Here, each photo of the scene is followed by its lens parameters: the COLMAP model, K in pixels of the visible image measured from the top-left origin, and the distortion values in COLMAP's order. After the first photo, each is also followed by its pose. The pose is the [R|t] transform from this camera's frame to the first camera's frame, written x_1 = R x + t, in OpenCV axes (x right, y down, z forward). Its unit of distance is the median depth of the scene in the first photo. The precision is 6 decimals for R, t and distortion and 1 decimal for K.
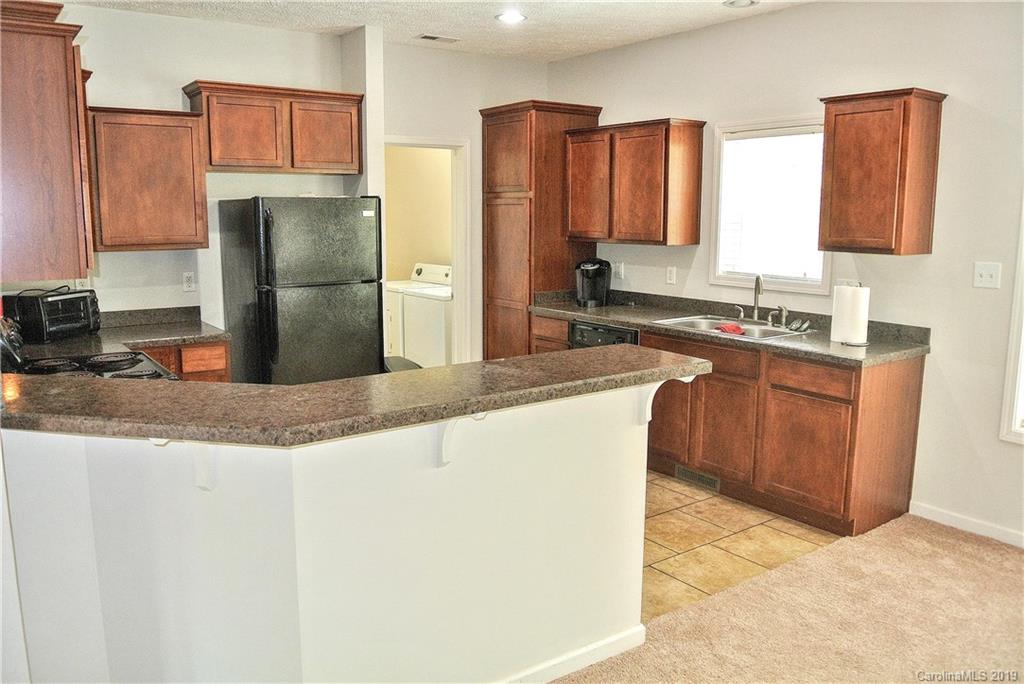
lens RADIAL K [[799.1, 0, 509.5], [0, 799.1, 338.7], [0, 0, 1]] dist [-0.095789, 0.050791]
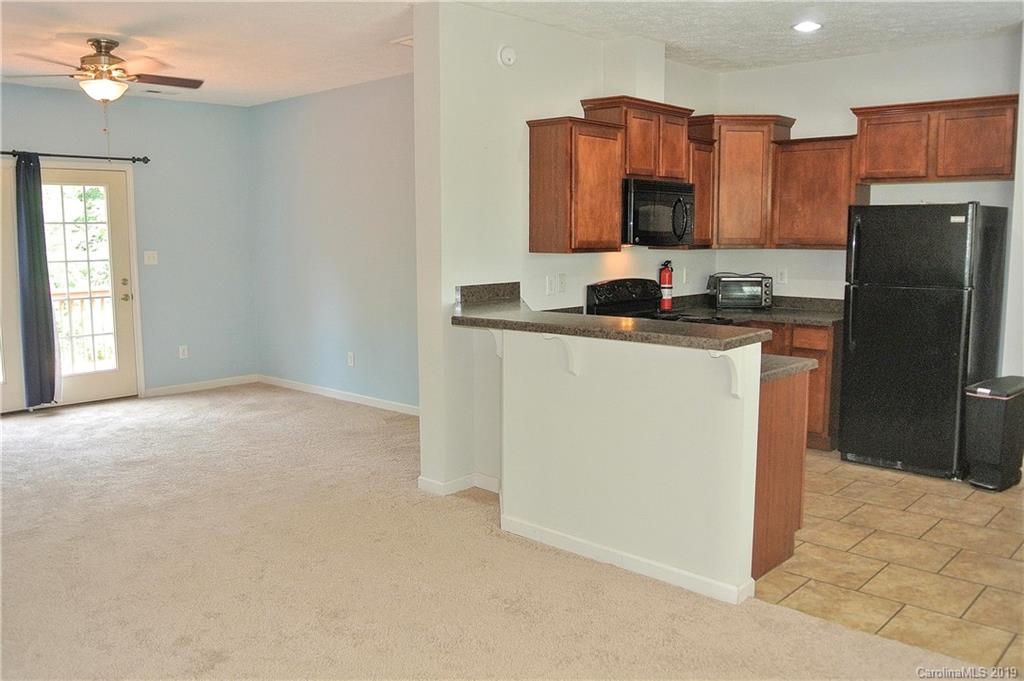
lens RADIAL K [[854.3, 0, 499.5], [0, 854.3, 345.0], [0, 0, 1]] dist [-0.074873, 0.016092]
pose [[0.188985, 0.125014, -0.973990, 0.798391], [-0.148490, 0.984096, 0.097499, -0.020737], [0.970688, 0.126202, 0.204543, 0.266823]]
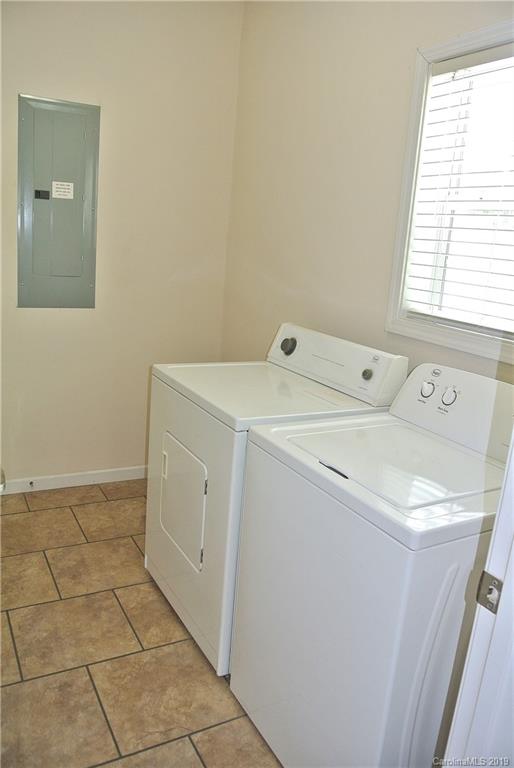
lens RADIAL K [[599.3, 0, 257.0], [0, 599.3, 384.0], [0, 0, 1]] dist [-0.095789, 0.050791]
pose [[0.989662, 0.099668, -0.103125, -0.167188], [-0.091393, 0.992427, 0.082078, -0.155211], [0.110524, -0.071804, 0.991276, 1.195733]]
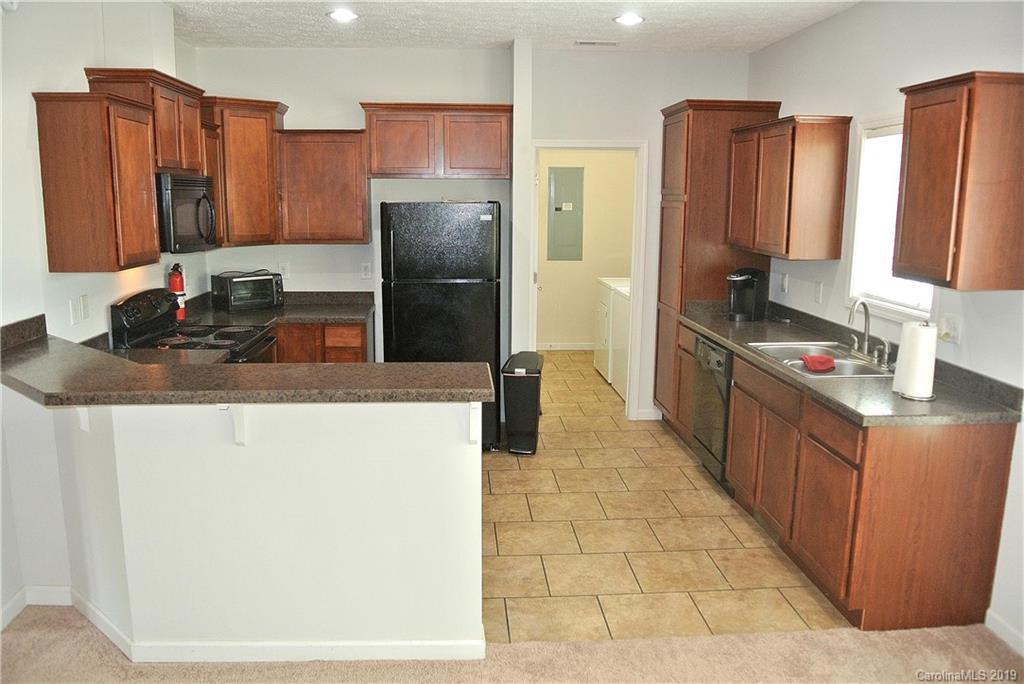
lens RADIAL K [[799.1, 0, 509.5], [0, 799.1, 338.7], [0, 0, 1]] dist [-0.095789, 0.050791]
pose [[0.847665, 0.097506, -0.521494, 0.458591], [-0.087029, 0.995206, 0.044617, -0.047322], [0.523344, 0.007565, 0.852088, 0.100899]]
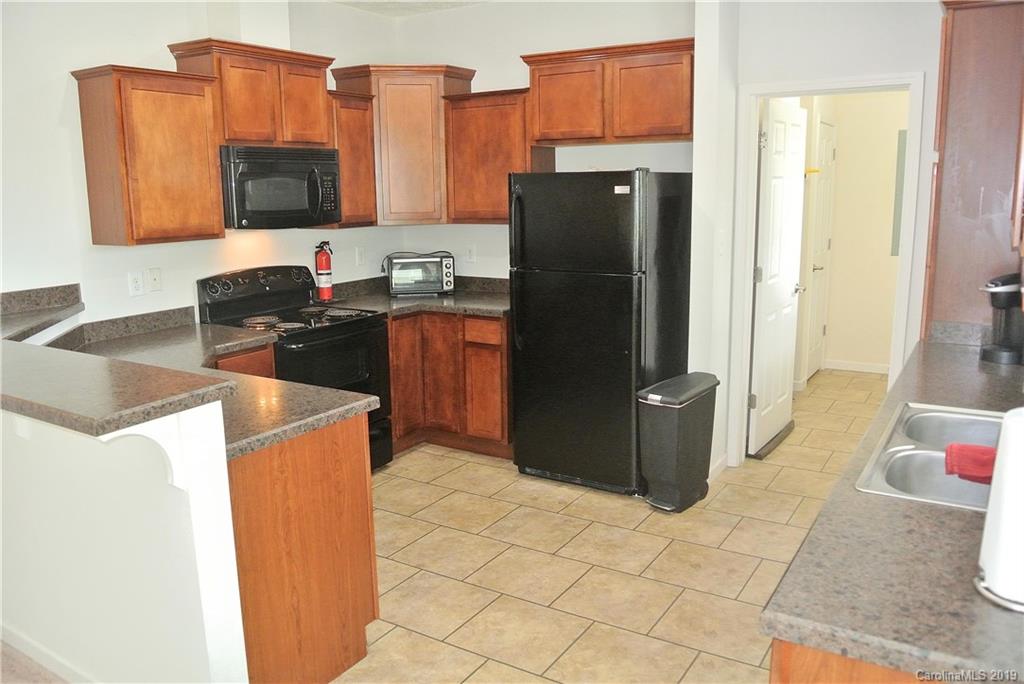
lens RADIAL K [[799.1, 0, 509.5], [0, 799.1, 338.7], [0, 0, 1]] dist [-0.095789, 0.050791]
pose [[0.374372, 0.165379, -0.912412, 0.583636], [-0.128108, 0.983756, 0.125746, -0.101111], [0.918387, 0.069812, 0.389477, 0.625294]]
